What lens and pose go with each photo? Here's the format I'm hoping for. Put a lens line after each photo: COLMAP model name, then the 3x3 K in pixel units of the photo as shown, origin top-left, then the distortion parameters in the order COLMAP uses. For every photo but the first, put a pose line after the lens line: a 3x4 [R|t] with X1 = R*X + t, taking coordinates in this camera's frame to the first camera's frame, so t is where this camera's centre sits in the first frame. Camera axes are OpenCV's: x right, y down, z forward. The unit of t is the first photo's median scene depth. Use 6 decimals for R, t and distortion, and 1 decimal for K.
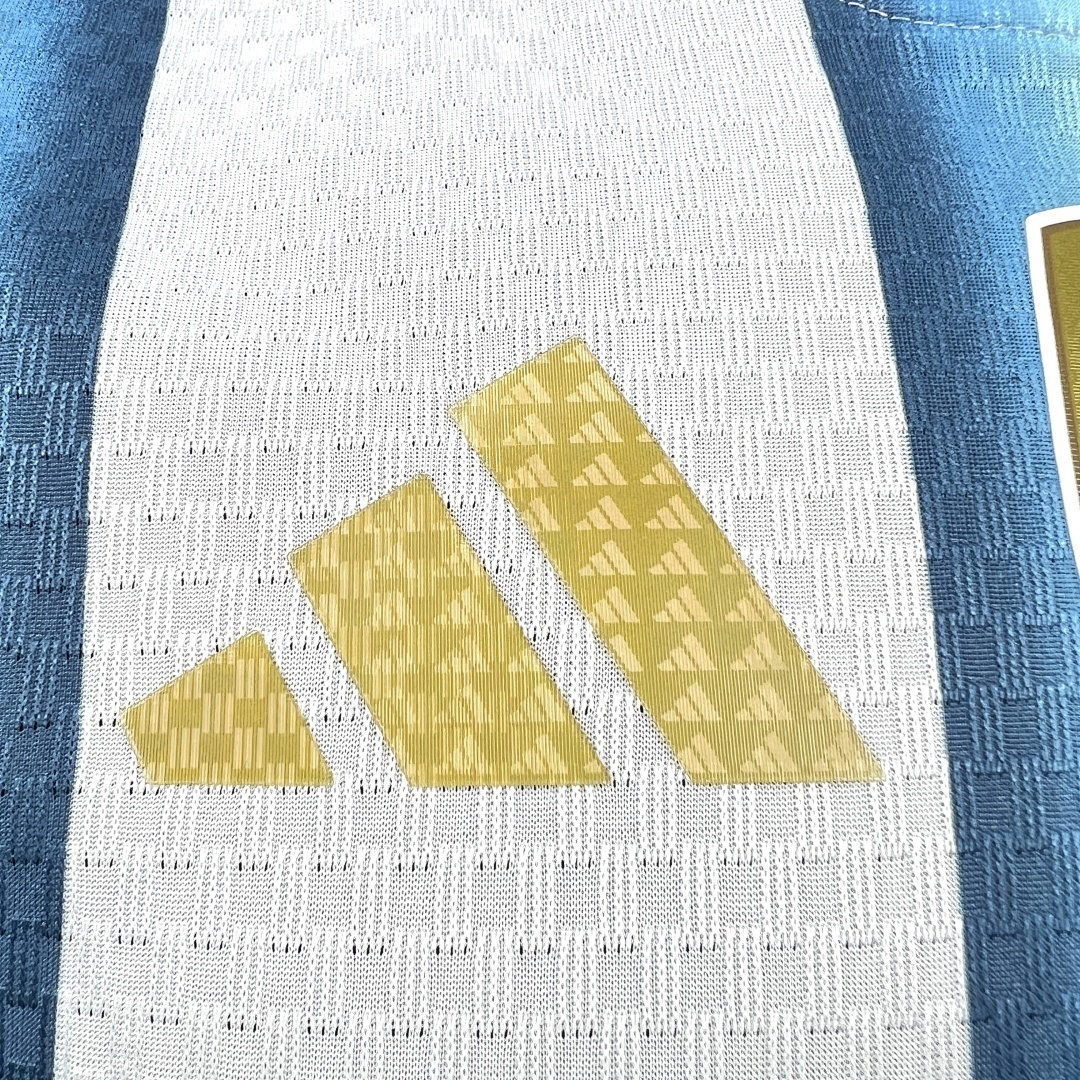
lens RADIAL K [[978.1, 0, 540.0], [0, 978.1, 540.0], [0, 0, 1]] dist [0.005528, 0.014514]
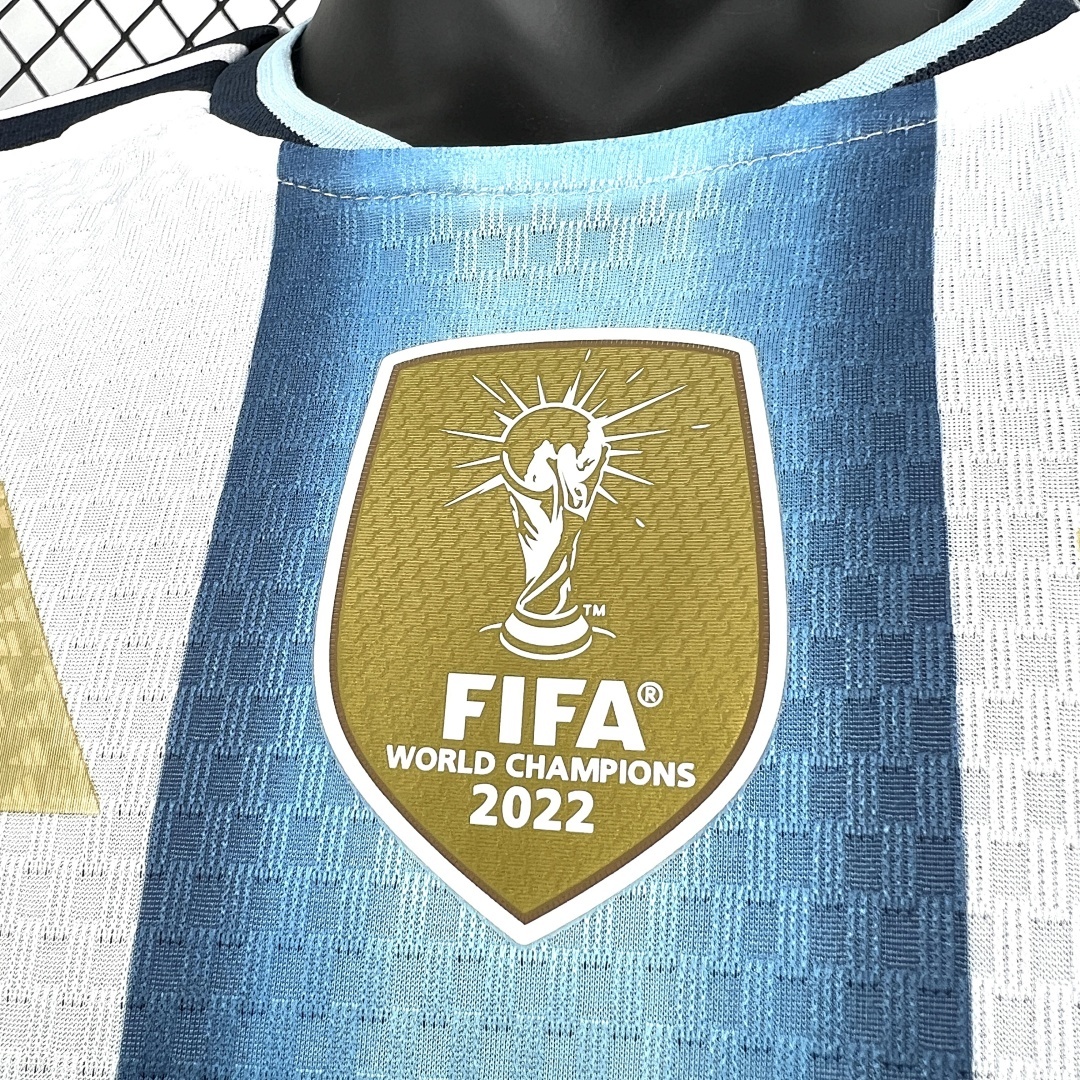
lens RADIAL K [[968.3, 0, 540.0], [0, 968.3, 540.0], [0, 0, 1]] dist [0.031331, -0.013163]
pose [[0.956623, -0.027515, -0.290026, 1.239644], [0.011061, 0.998242, -0.058222, -0.037546], [0.291118, 0.052488, 0.955246, -0.093741]]
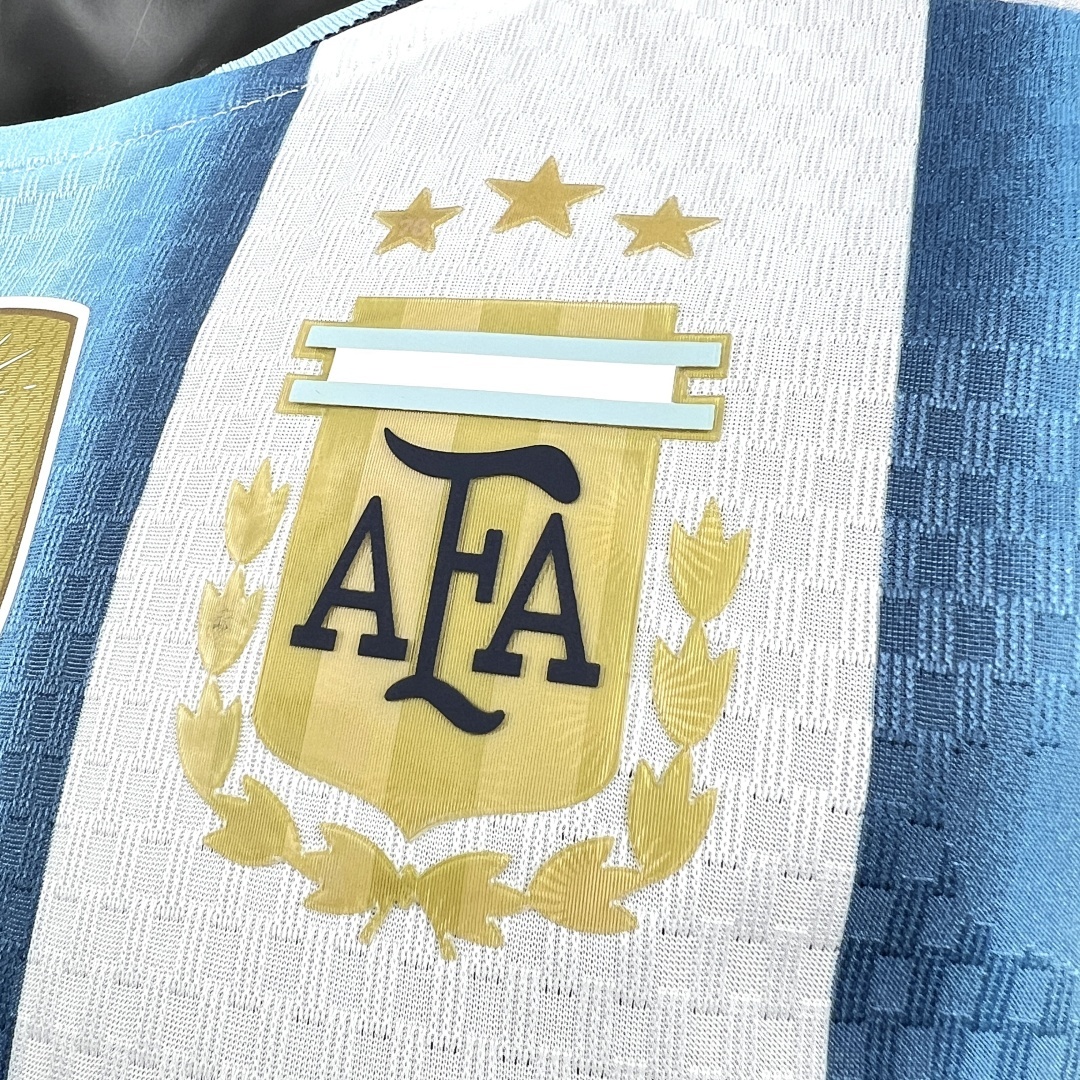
lens RADIAL K [[968.3, 0, 540.0], [0, 968.3, 540.0], [0, 0, 1]] dist [0.031331, -0.013163]
pose [[0.886722, 0.001822, -0.462299, 2.380307], [-0.009594, 0.999849, -0.014460, -0.023100], [0.462203, 0.017257, 0.886606, 0.271982]]
